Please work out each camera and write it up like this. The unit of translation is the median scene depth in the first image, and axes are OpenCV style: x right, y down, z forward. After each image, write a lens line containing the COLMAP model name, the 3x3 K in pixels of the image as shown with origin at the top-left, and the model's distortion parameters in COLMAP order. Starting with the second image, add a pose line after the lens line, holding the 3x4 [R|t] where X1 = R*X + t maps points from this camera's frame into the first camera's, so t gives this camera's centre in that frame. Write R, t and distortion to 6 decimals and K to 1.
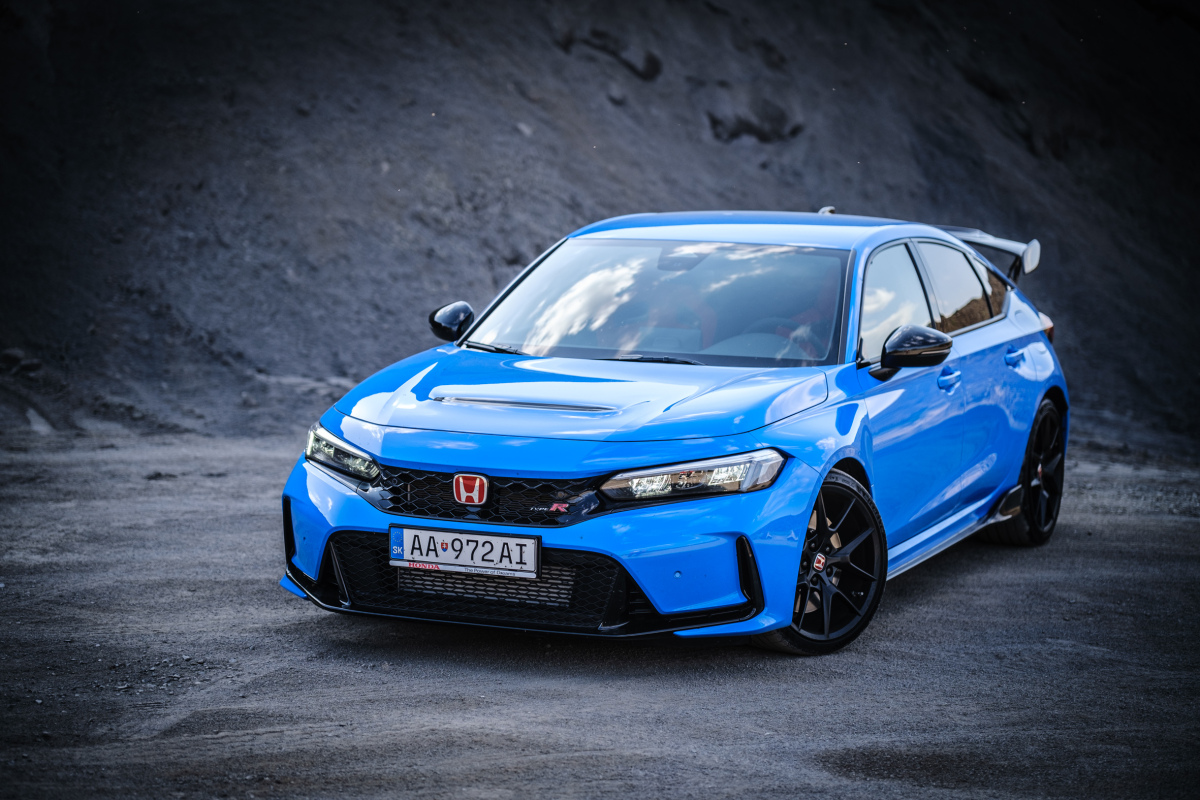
lens RADIAL K [[2964.8, 0, 600.0], [0, 2964.8, 400.0], [0, 0, 1]] dist [0.113405, -0.612786]
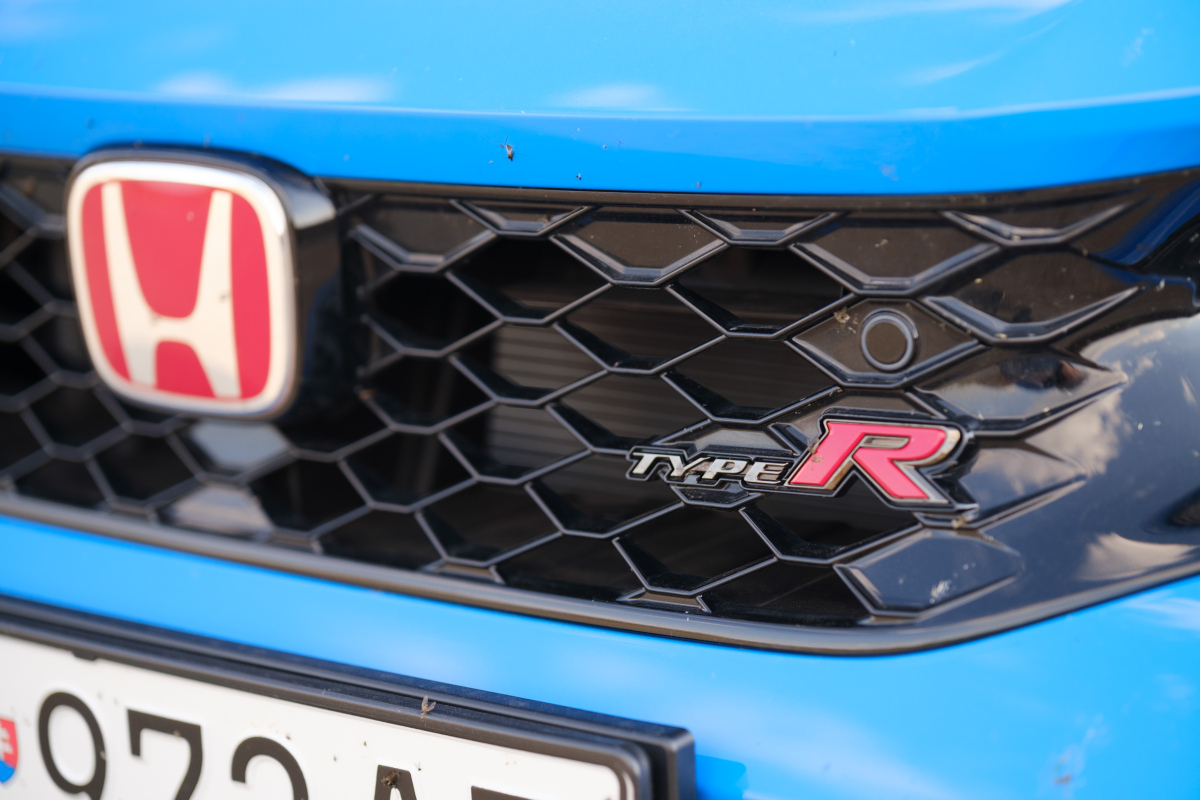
lens RADIAL K [[2964.8, 0, 600.0], [0, 2964.8, 400.0], [0, 0, 1]] dist [0.113405, -0.612786]
pose [[0.965085, 0.006713, -0.261852, 0.004871], [0.016868, 0.996004, 0.087702, 0.024174], [0.261395, -0.089057, 0.961115, 0.882133]]
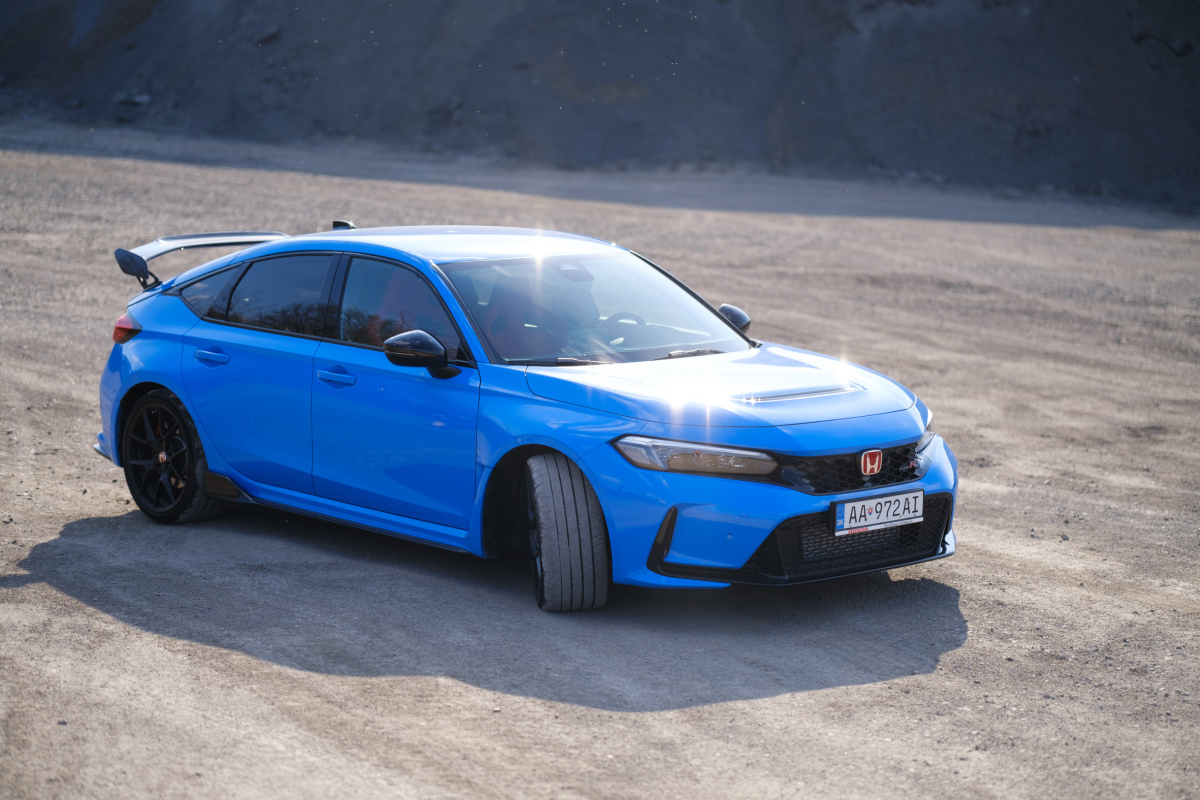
lens RADIAL K [[2964.8, 0, 600.0], [0, 2964.8, 400.0], [0, 0, 1]] dist [0.113405, -0.612786]
pose [[0.389500, -0.131012, 0.911661, -1.210143], [0.105796, 0.989644, 0.097018, -0.127473], [-0.914930, 0.058662, 0.399326, 0.603540]]
